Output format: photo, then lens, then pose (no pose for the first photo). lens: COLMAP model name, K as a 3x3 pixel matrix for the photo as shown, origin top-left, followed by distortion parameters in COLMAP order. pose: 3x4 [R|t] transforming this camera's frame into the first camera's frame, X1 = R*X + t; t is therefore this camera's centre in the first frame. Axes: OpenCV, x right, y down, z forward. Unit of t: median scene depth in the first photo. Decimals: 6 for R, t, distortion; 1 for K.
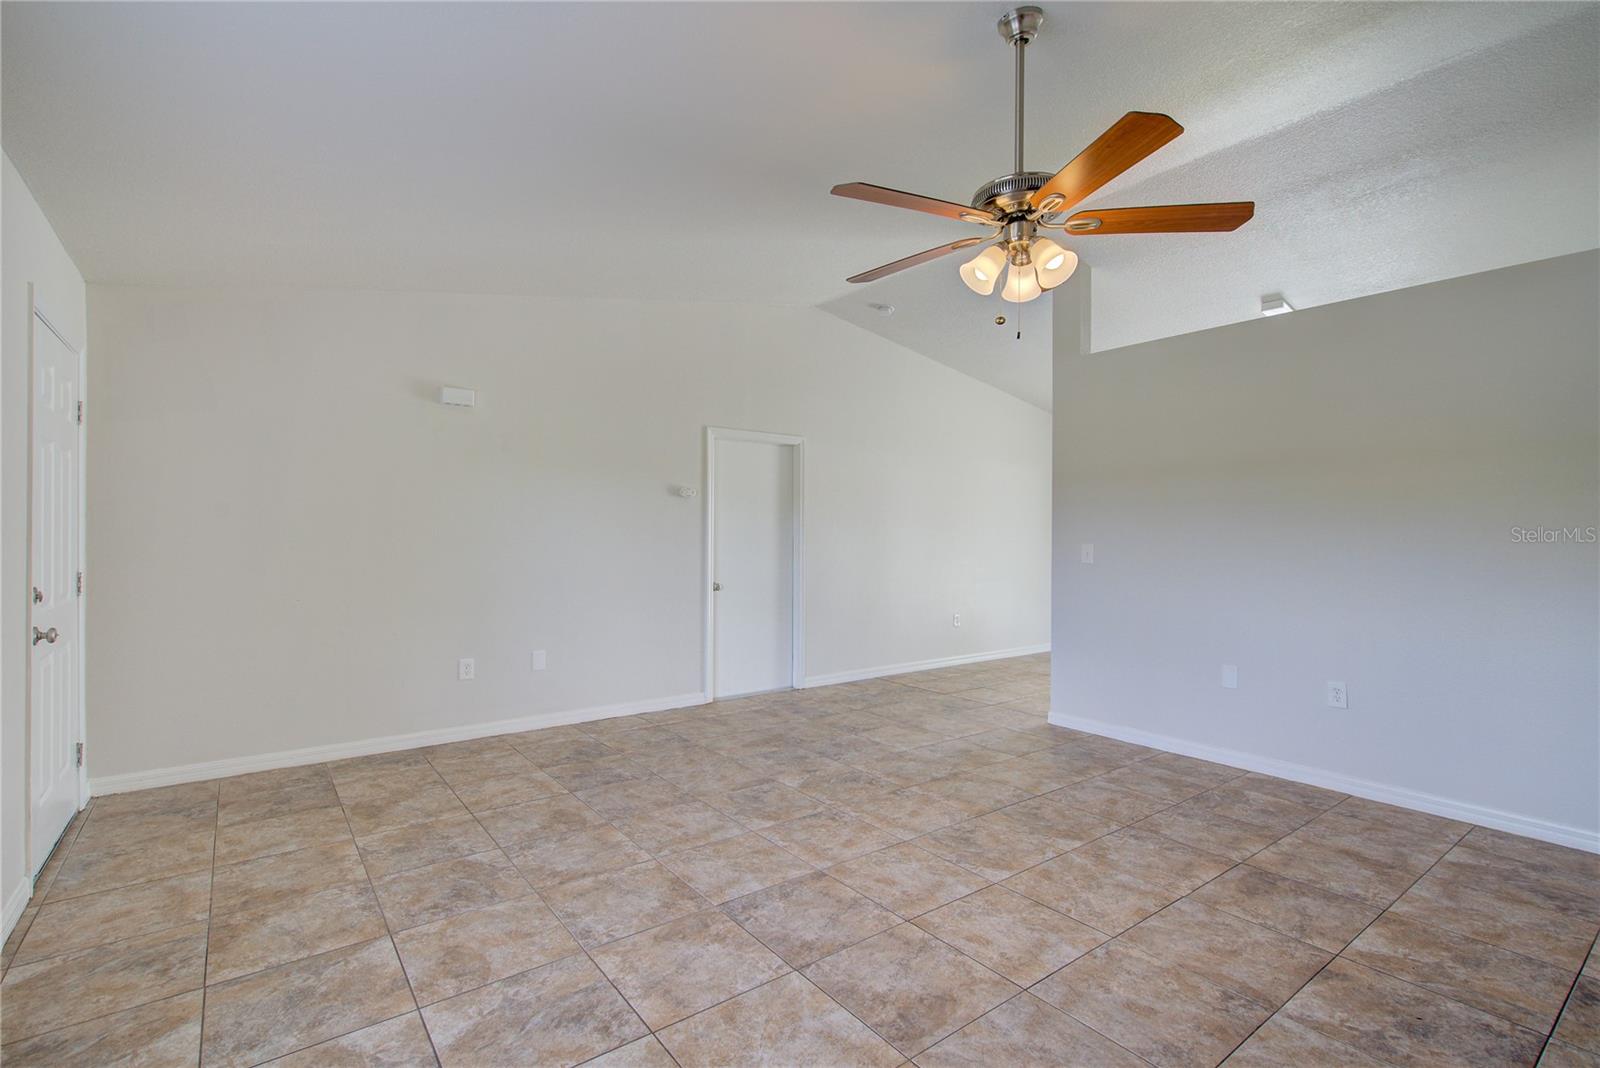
lens RADIAL K [[741.7, 0, 800.0], [0, 741.7, 530.3], [0, 0, 1]] dist [0.003503, -0.001593]
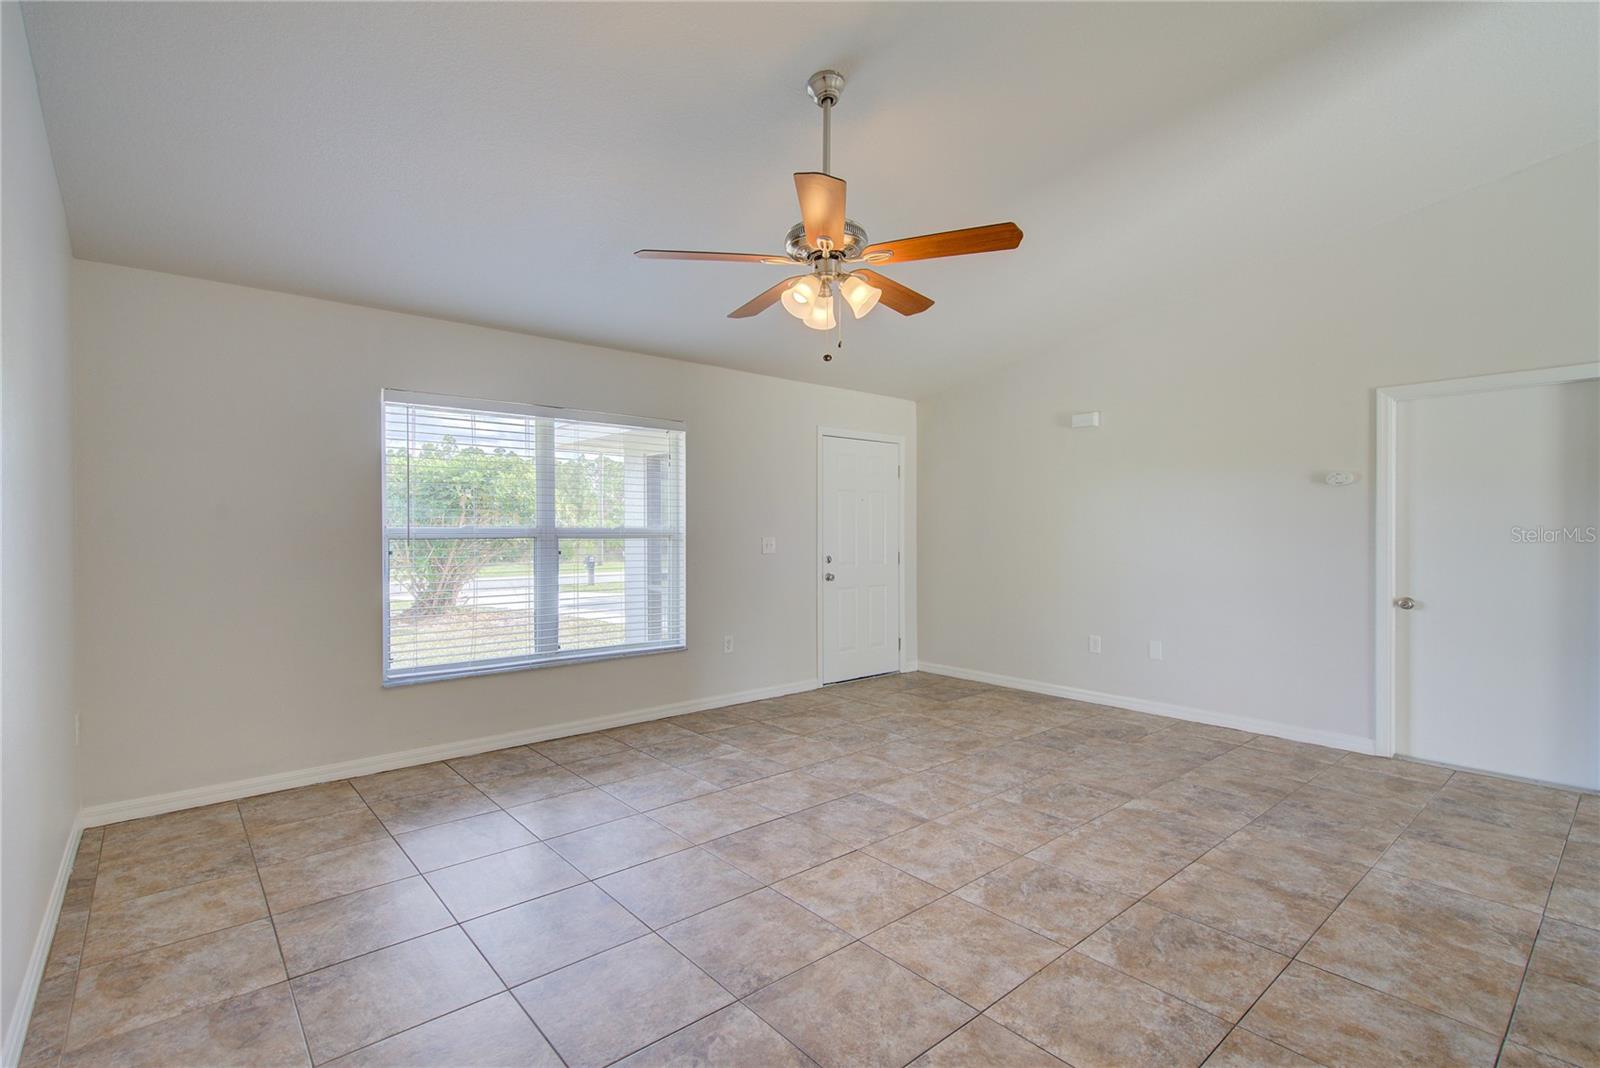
lens RADIAL K [[741.7, 0, 796.0], [0, 741.7, 540.3], [0, 0, 1]] dist [0.003503, -0.001593]
pose [[0.058474, 0.007294, -0.998262, 1.100276], [0.006300, 0.999951, 0.007675, 0.008832], [0.998269, -0.006738, 0.058425, 0.680892]]
